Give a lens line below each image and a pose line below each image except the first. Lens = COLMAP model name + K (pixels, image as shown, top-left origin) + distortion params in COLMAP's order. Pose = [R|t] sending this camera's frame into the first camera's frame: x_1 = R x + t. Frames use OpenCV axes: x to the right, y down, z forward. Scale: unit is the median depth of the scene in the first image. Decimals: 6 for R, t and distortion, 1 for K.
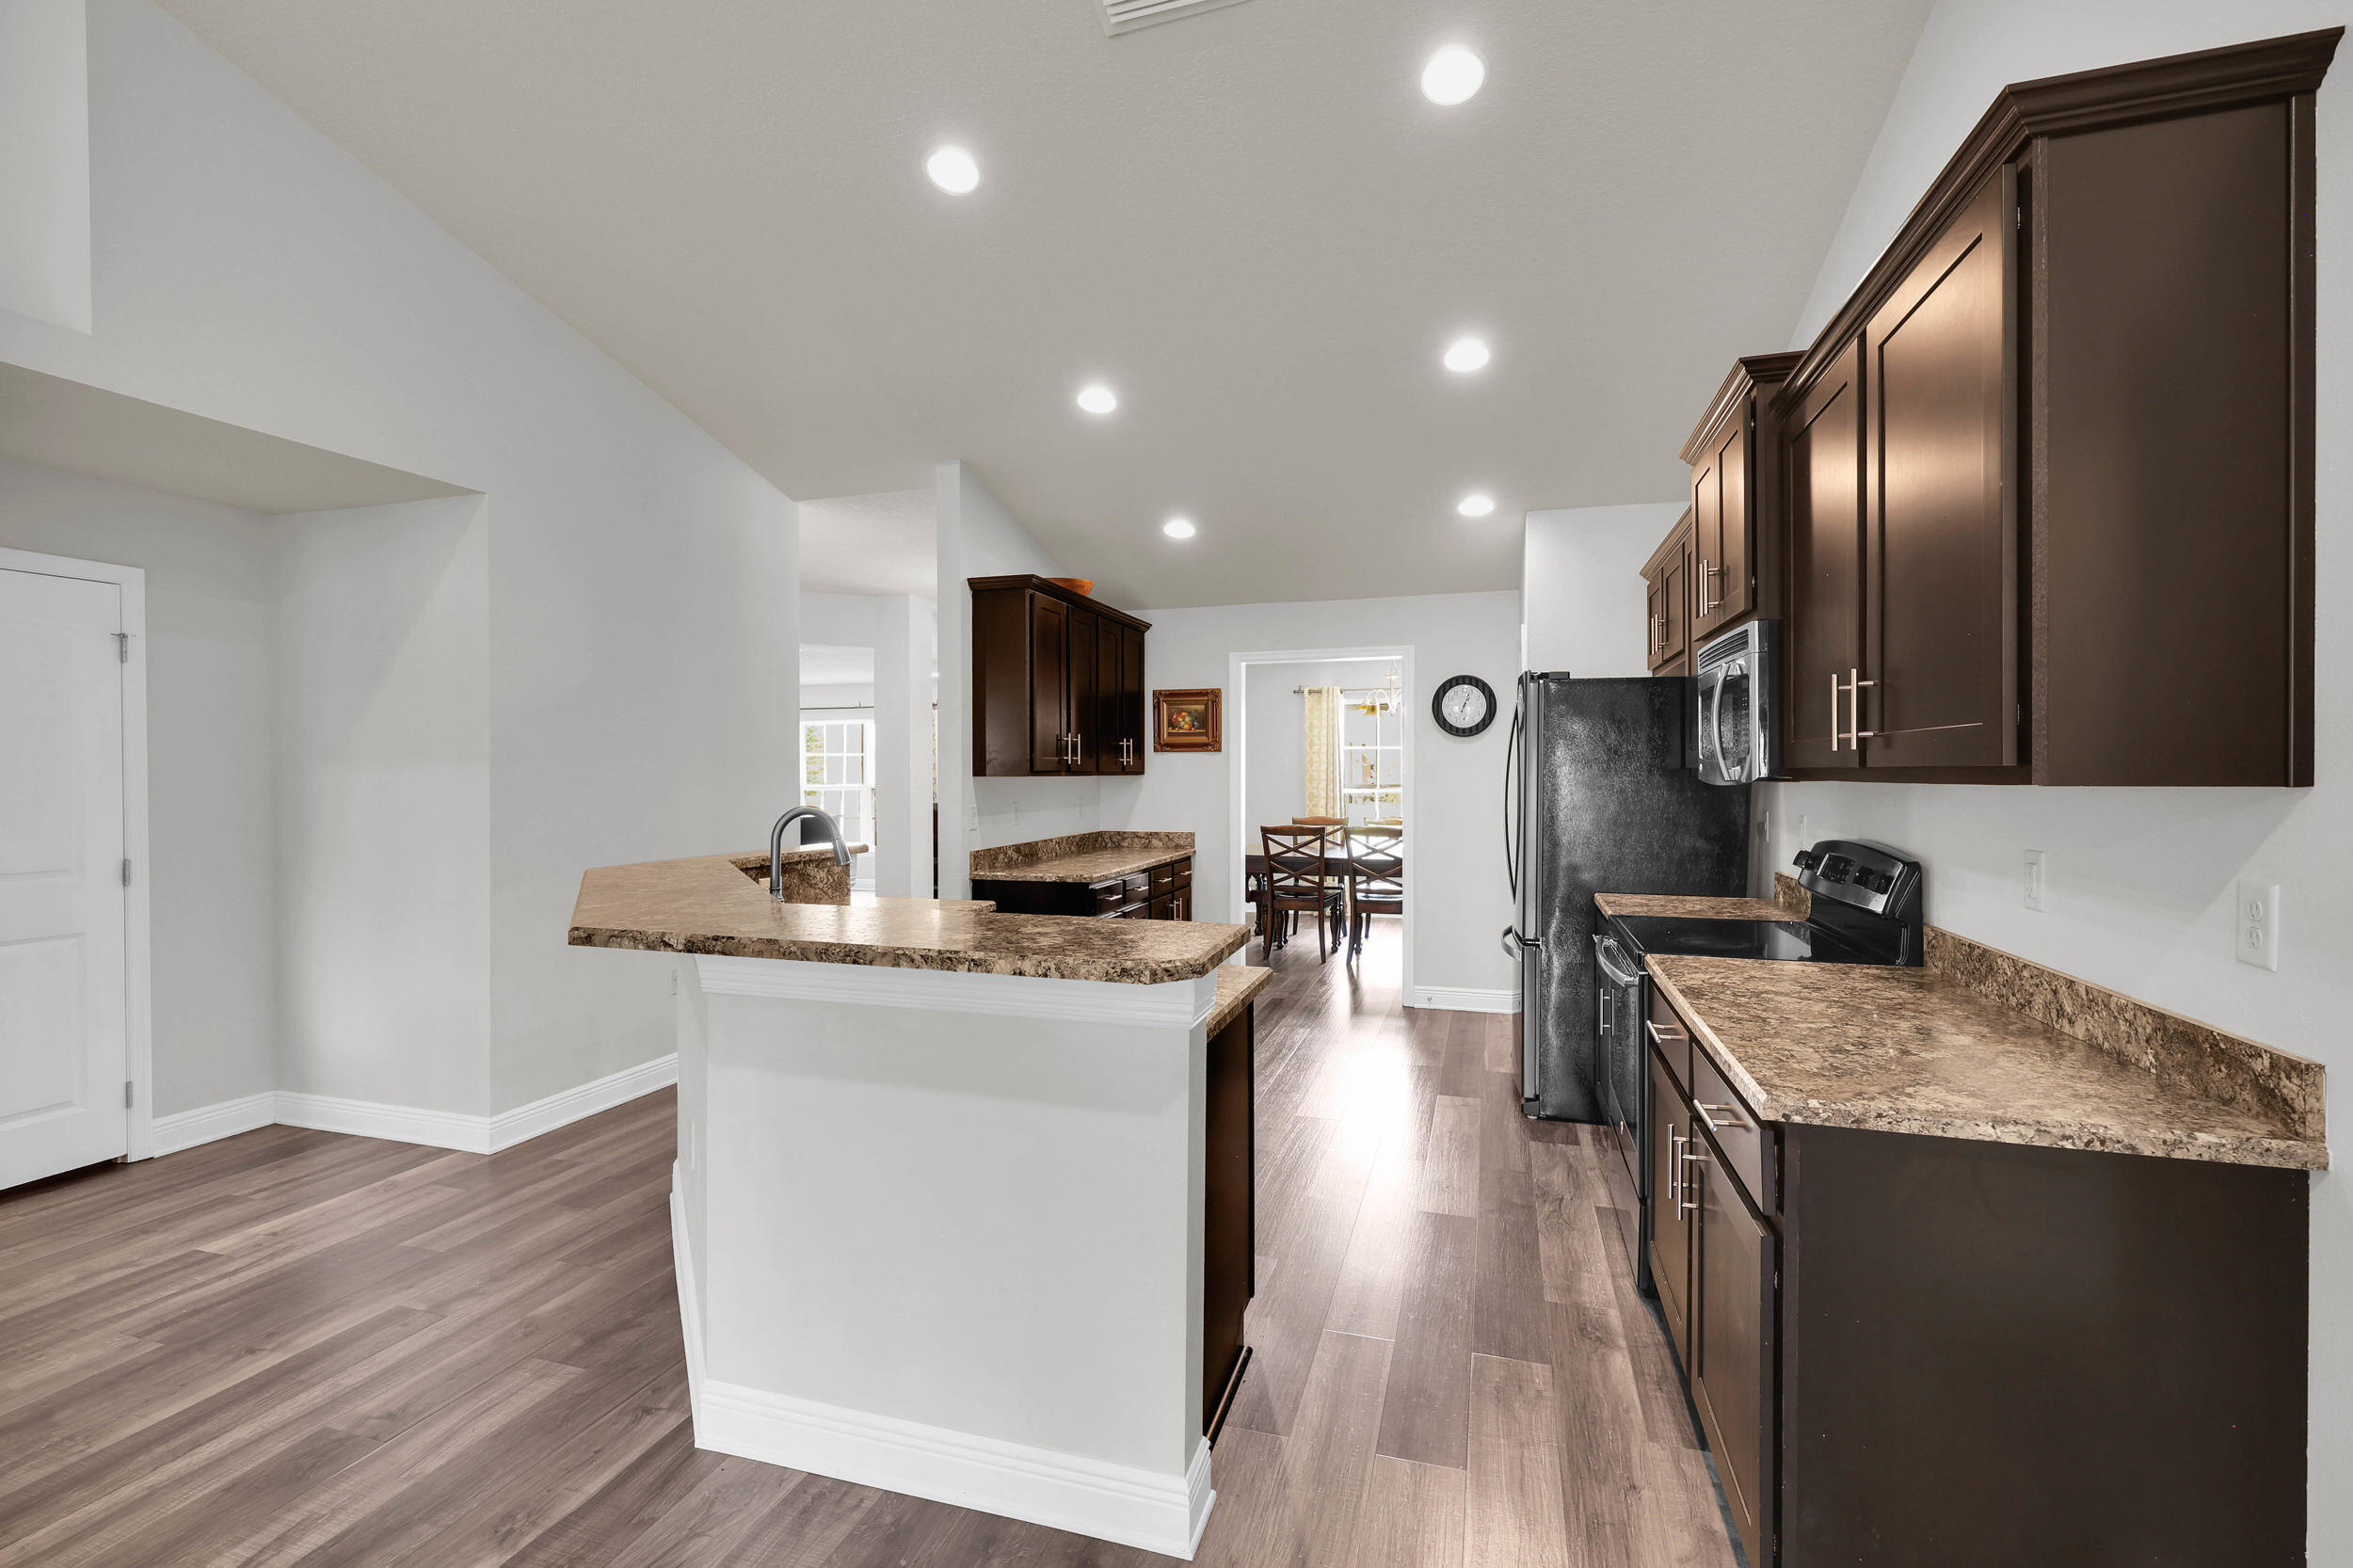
lens RADIAL K [[1027.7, 0, 1174.7], [0, 1027.7, 780.2], [0, 0, 1]] dist [-0.000423, 0.000411]
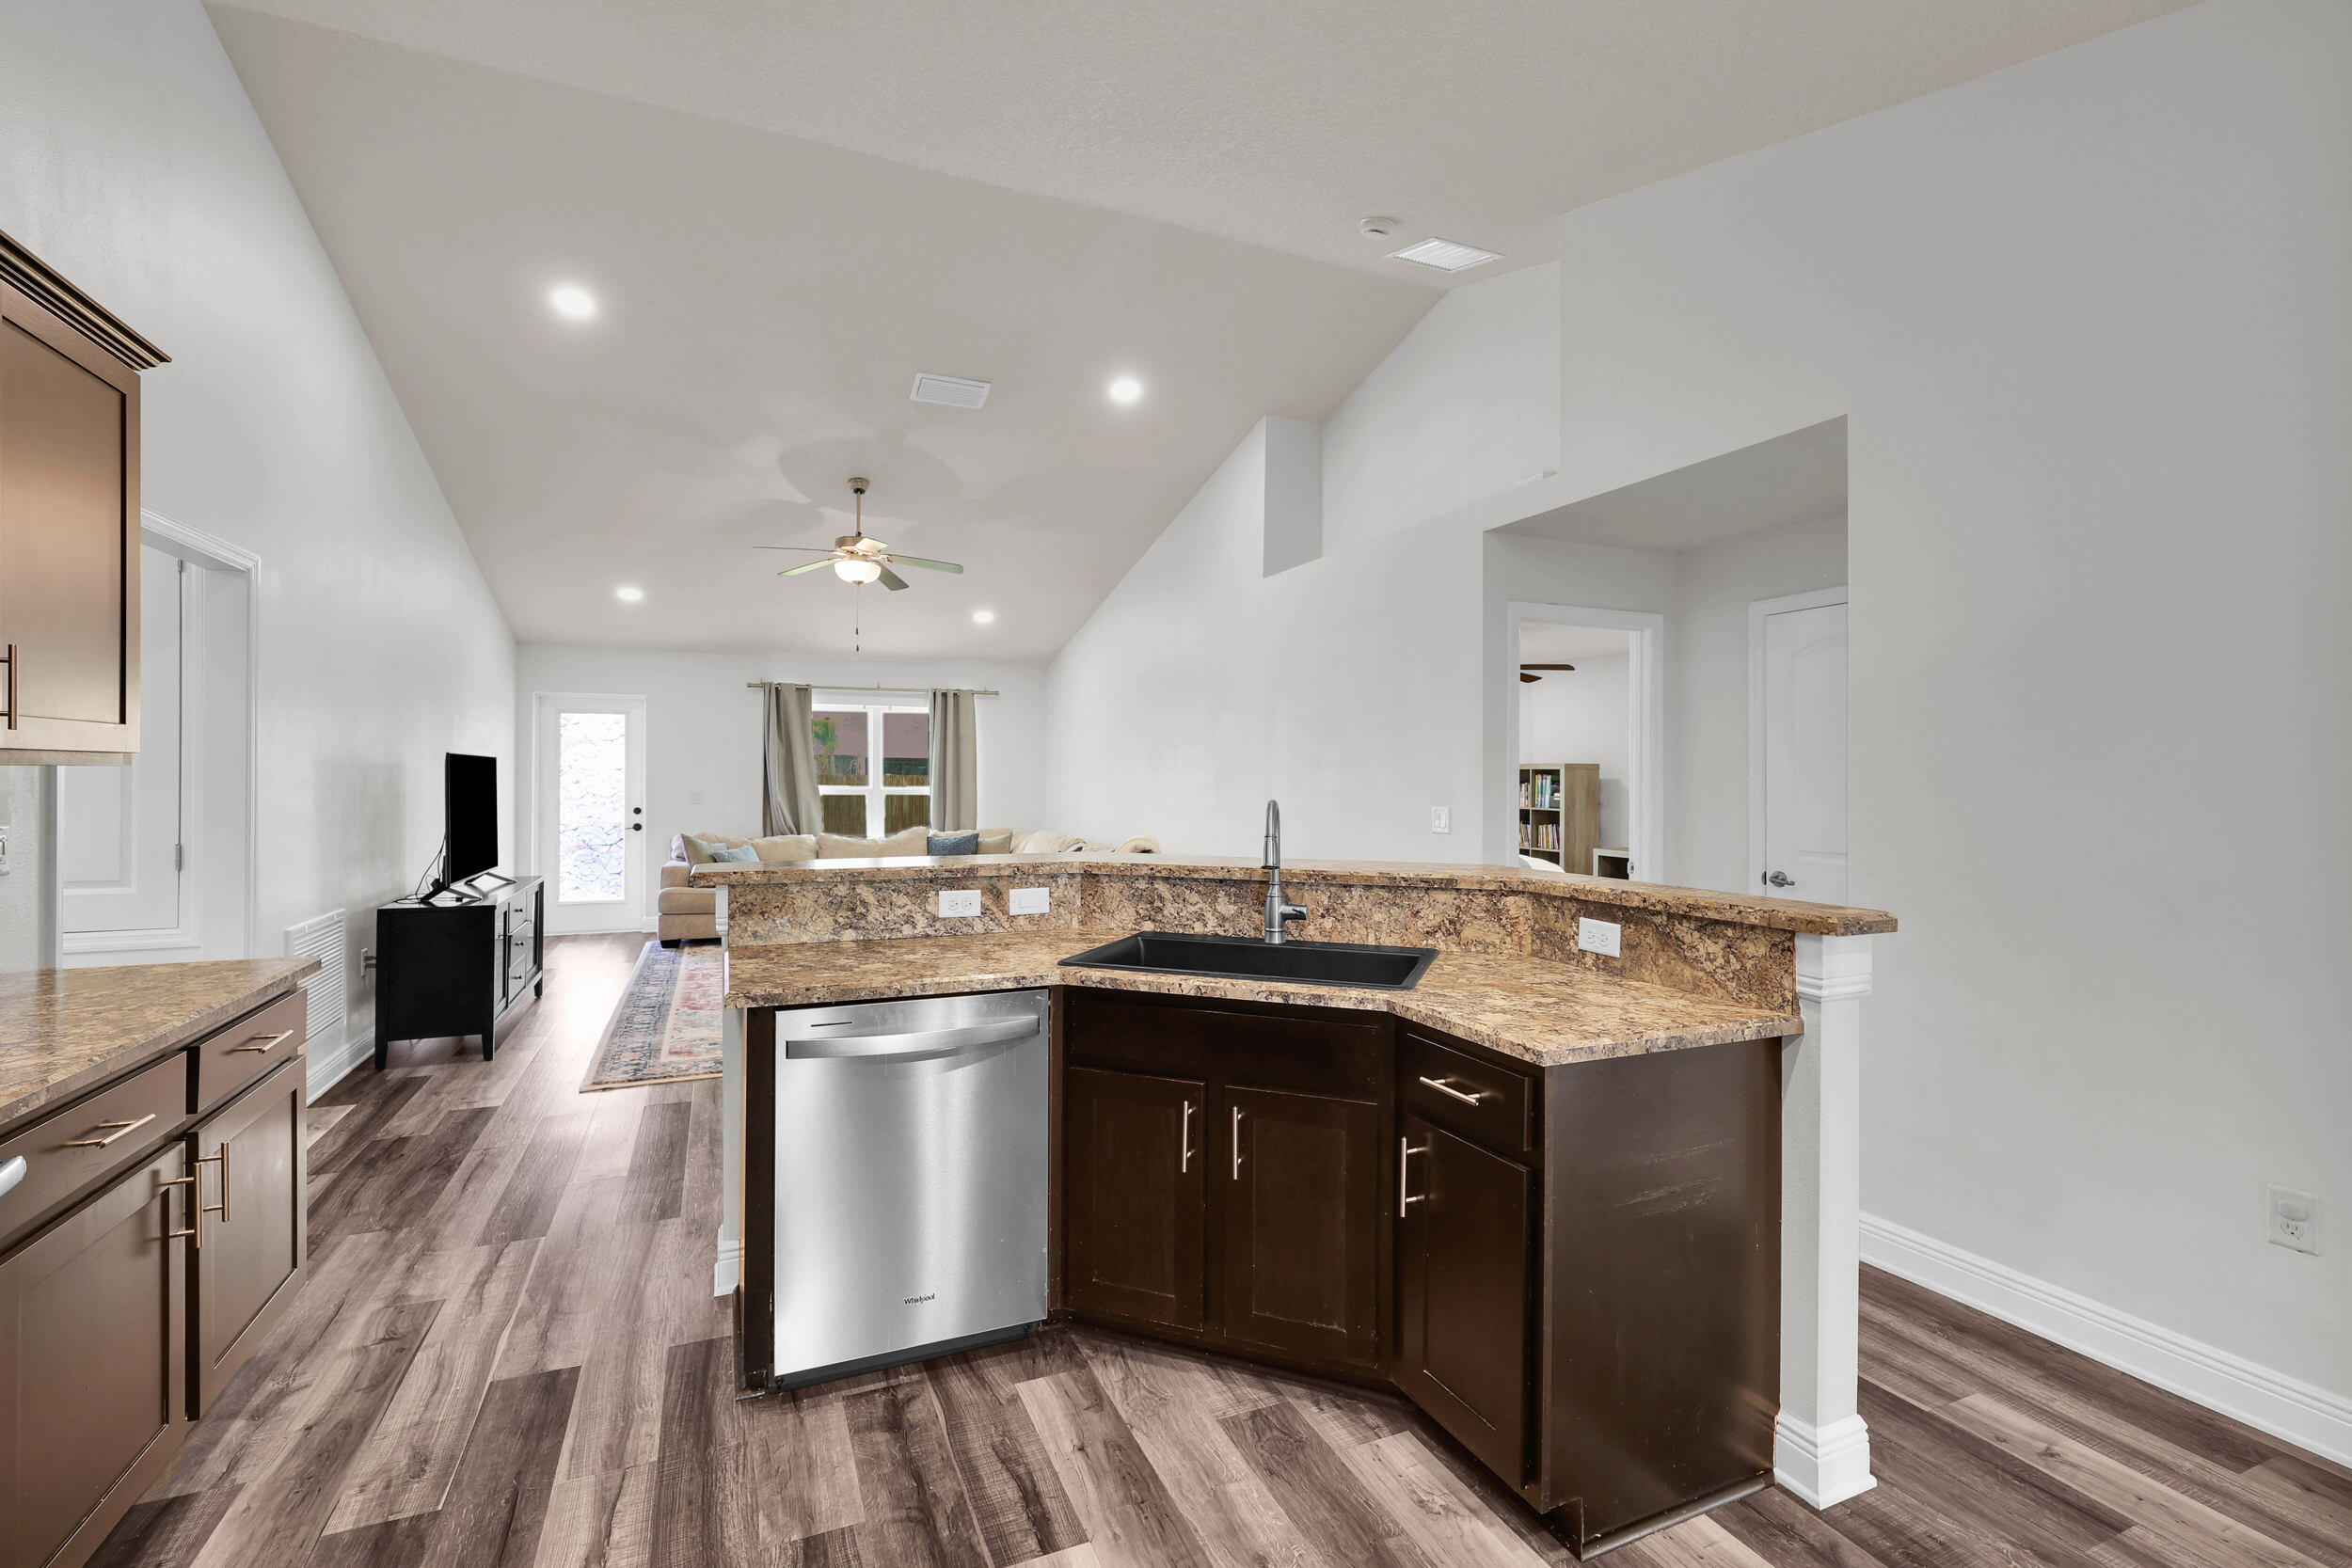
lens RADIAL K [[1027.2, 0, 1158.6], [0, 1027.2, 782.0], [0, 0, 1]] dist [-0.000423, 0.000411]
pose [[-0.763609, -0.004817, -0.645661, 0.373452], [-0.008160, 0.999964, 0.002191, 0.006413], [0.645627, 0.006942, -0.763621, 1.910651]]
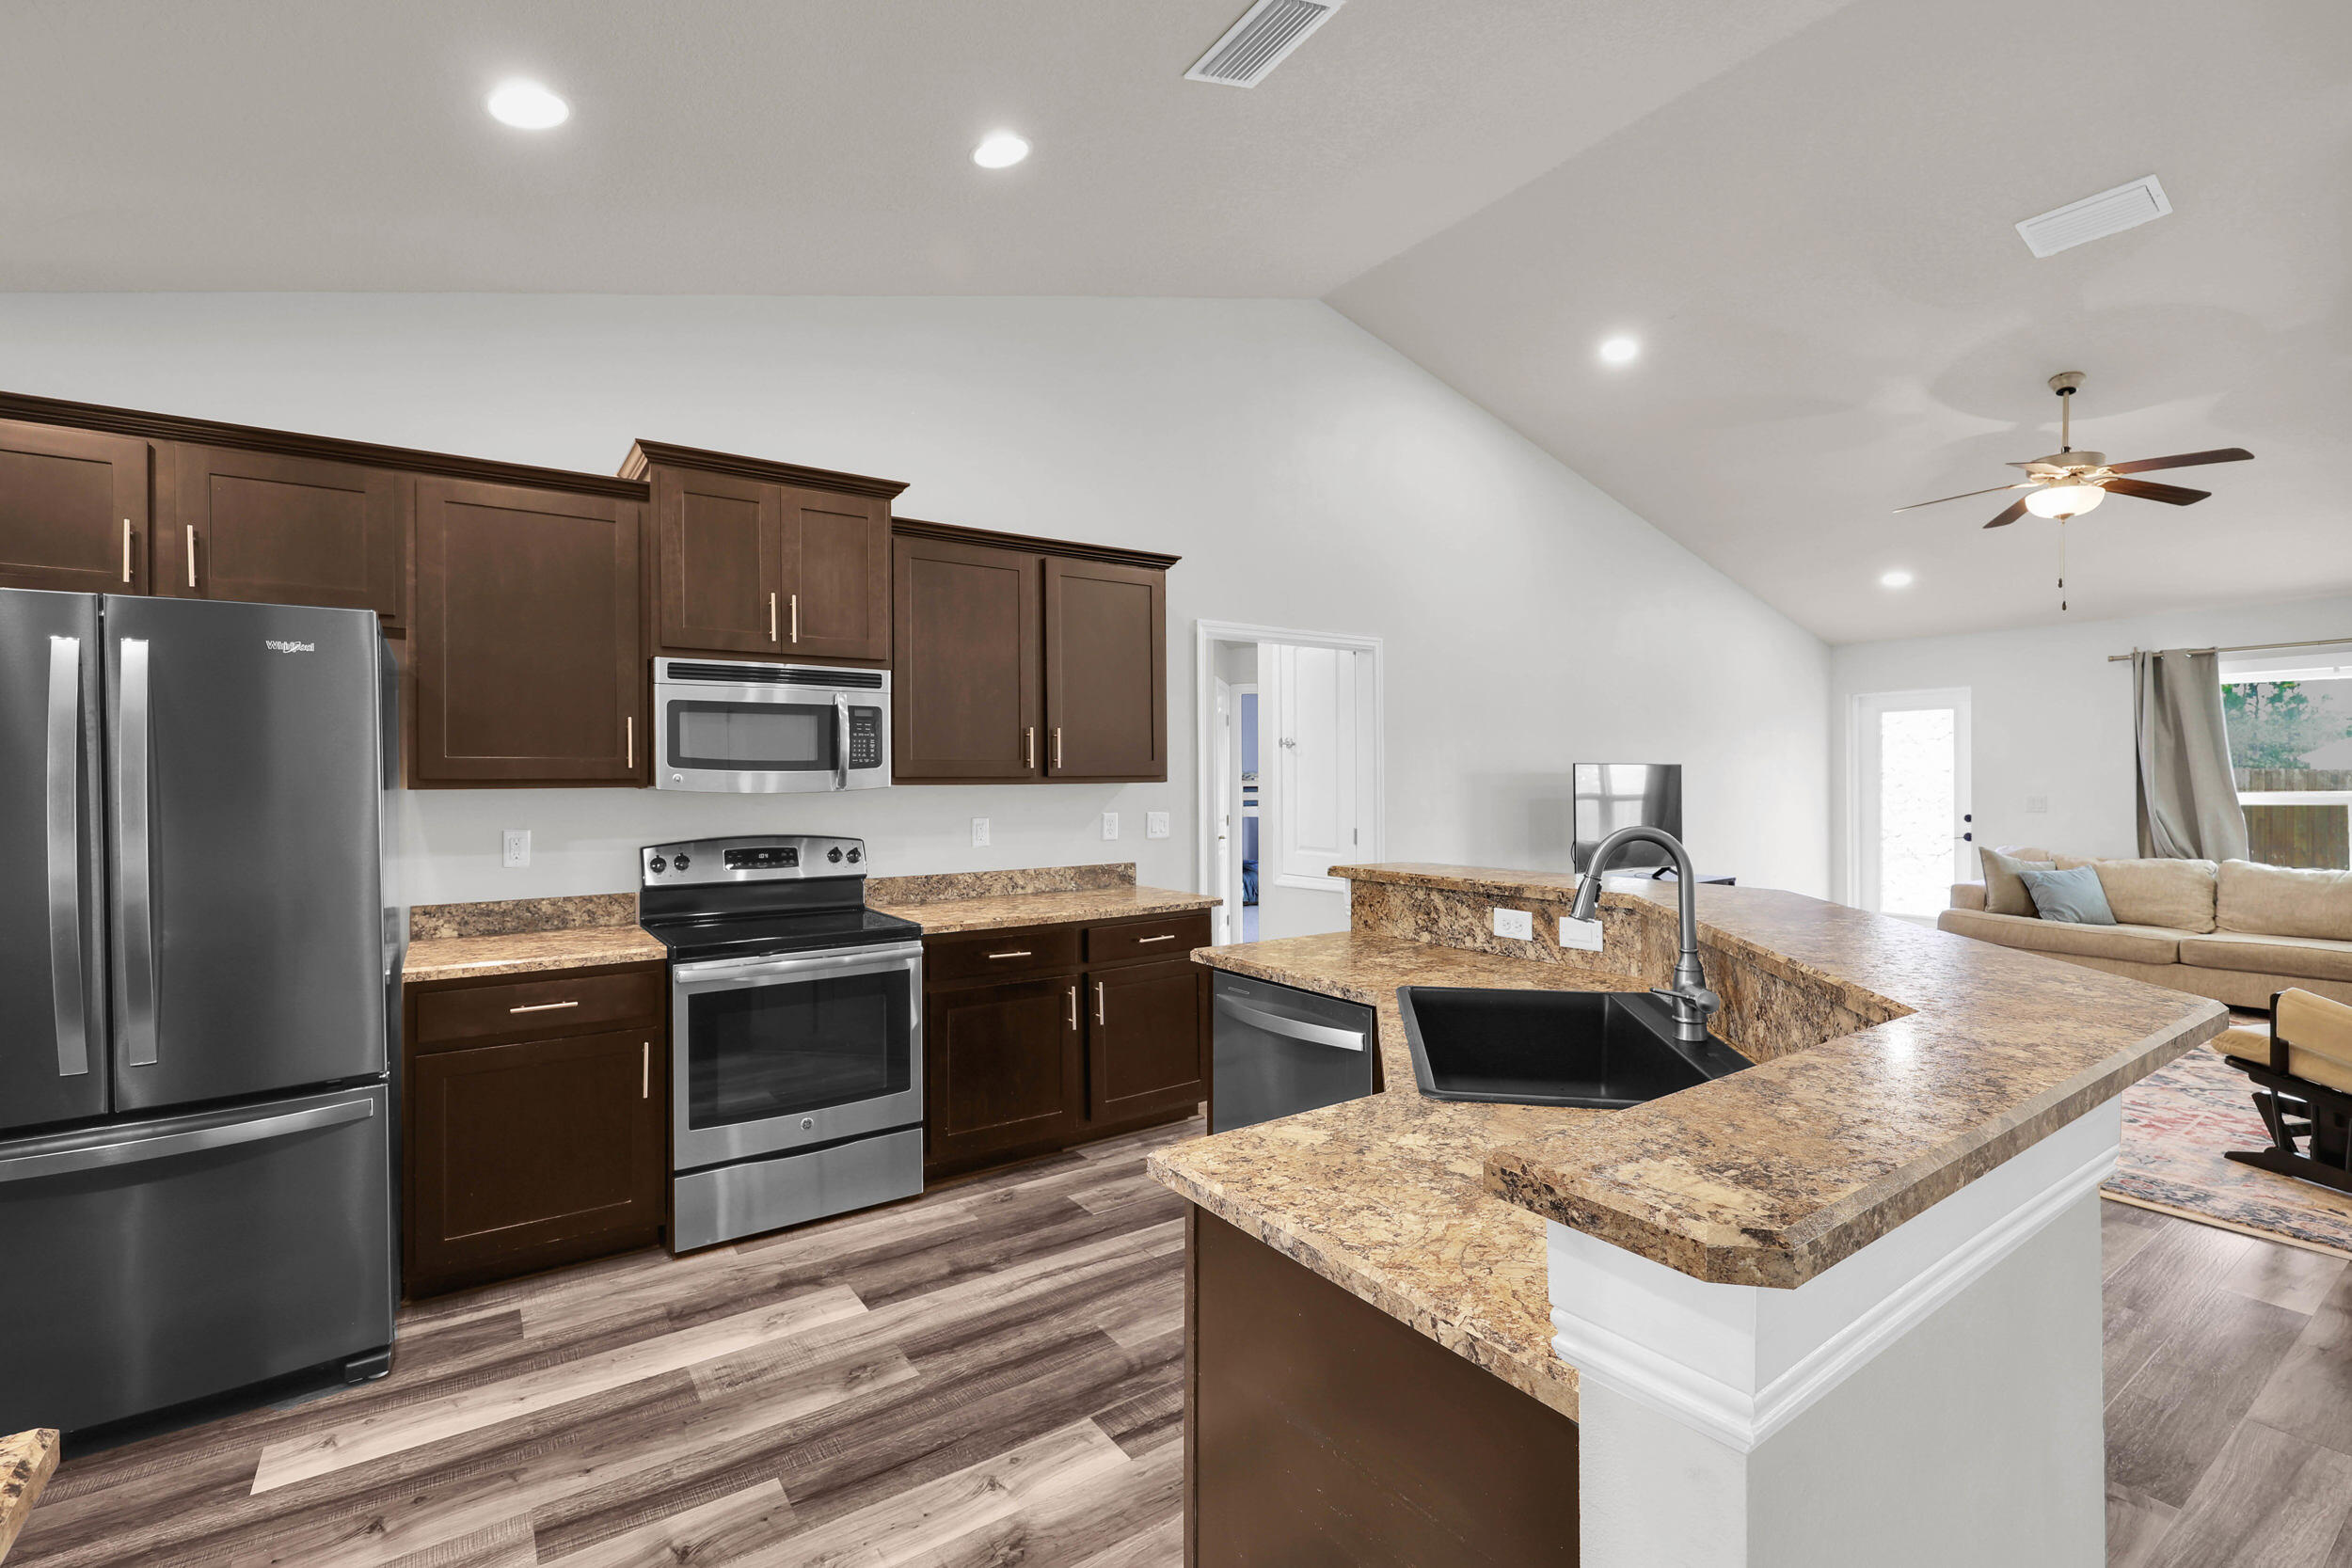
lens RADIAL K [[1027.2, 0, 1167.3], [0, 1027.2, 782.8], [0, 0, 1]] dist [-0.000423, 0.000411]
pose [[-0.791168, -0.002904, 0.611592, -0.589267], [0.002703, 0.999962, 0.008245, -0.011882], [-0.611593, 0.008176, -0.791130, 1.966962]]
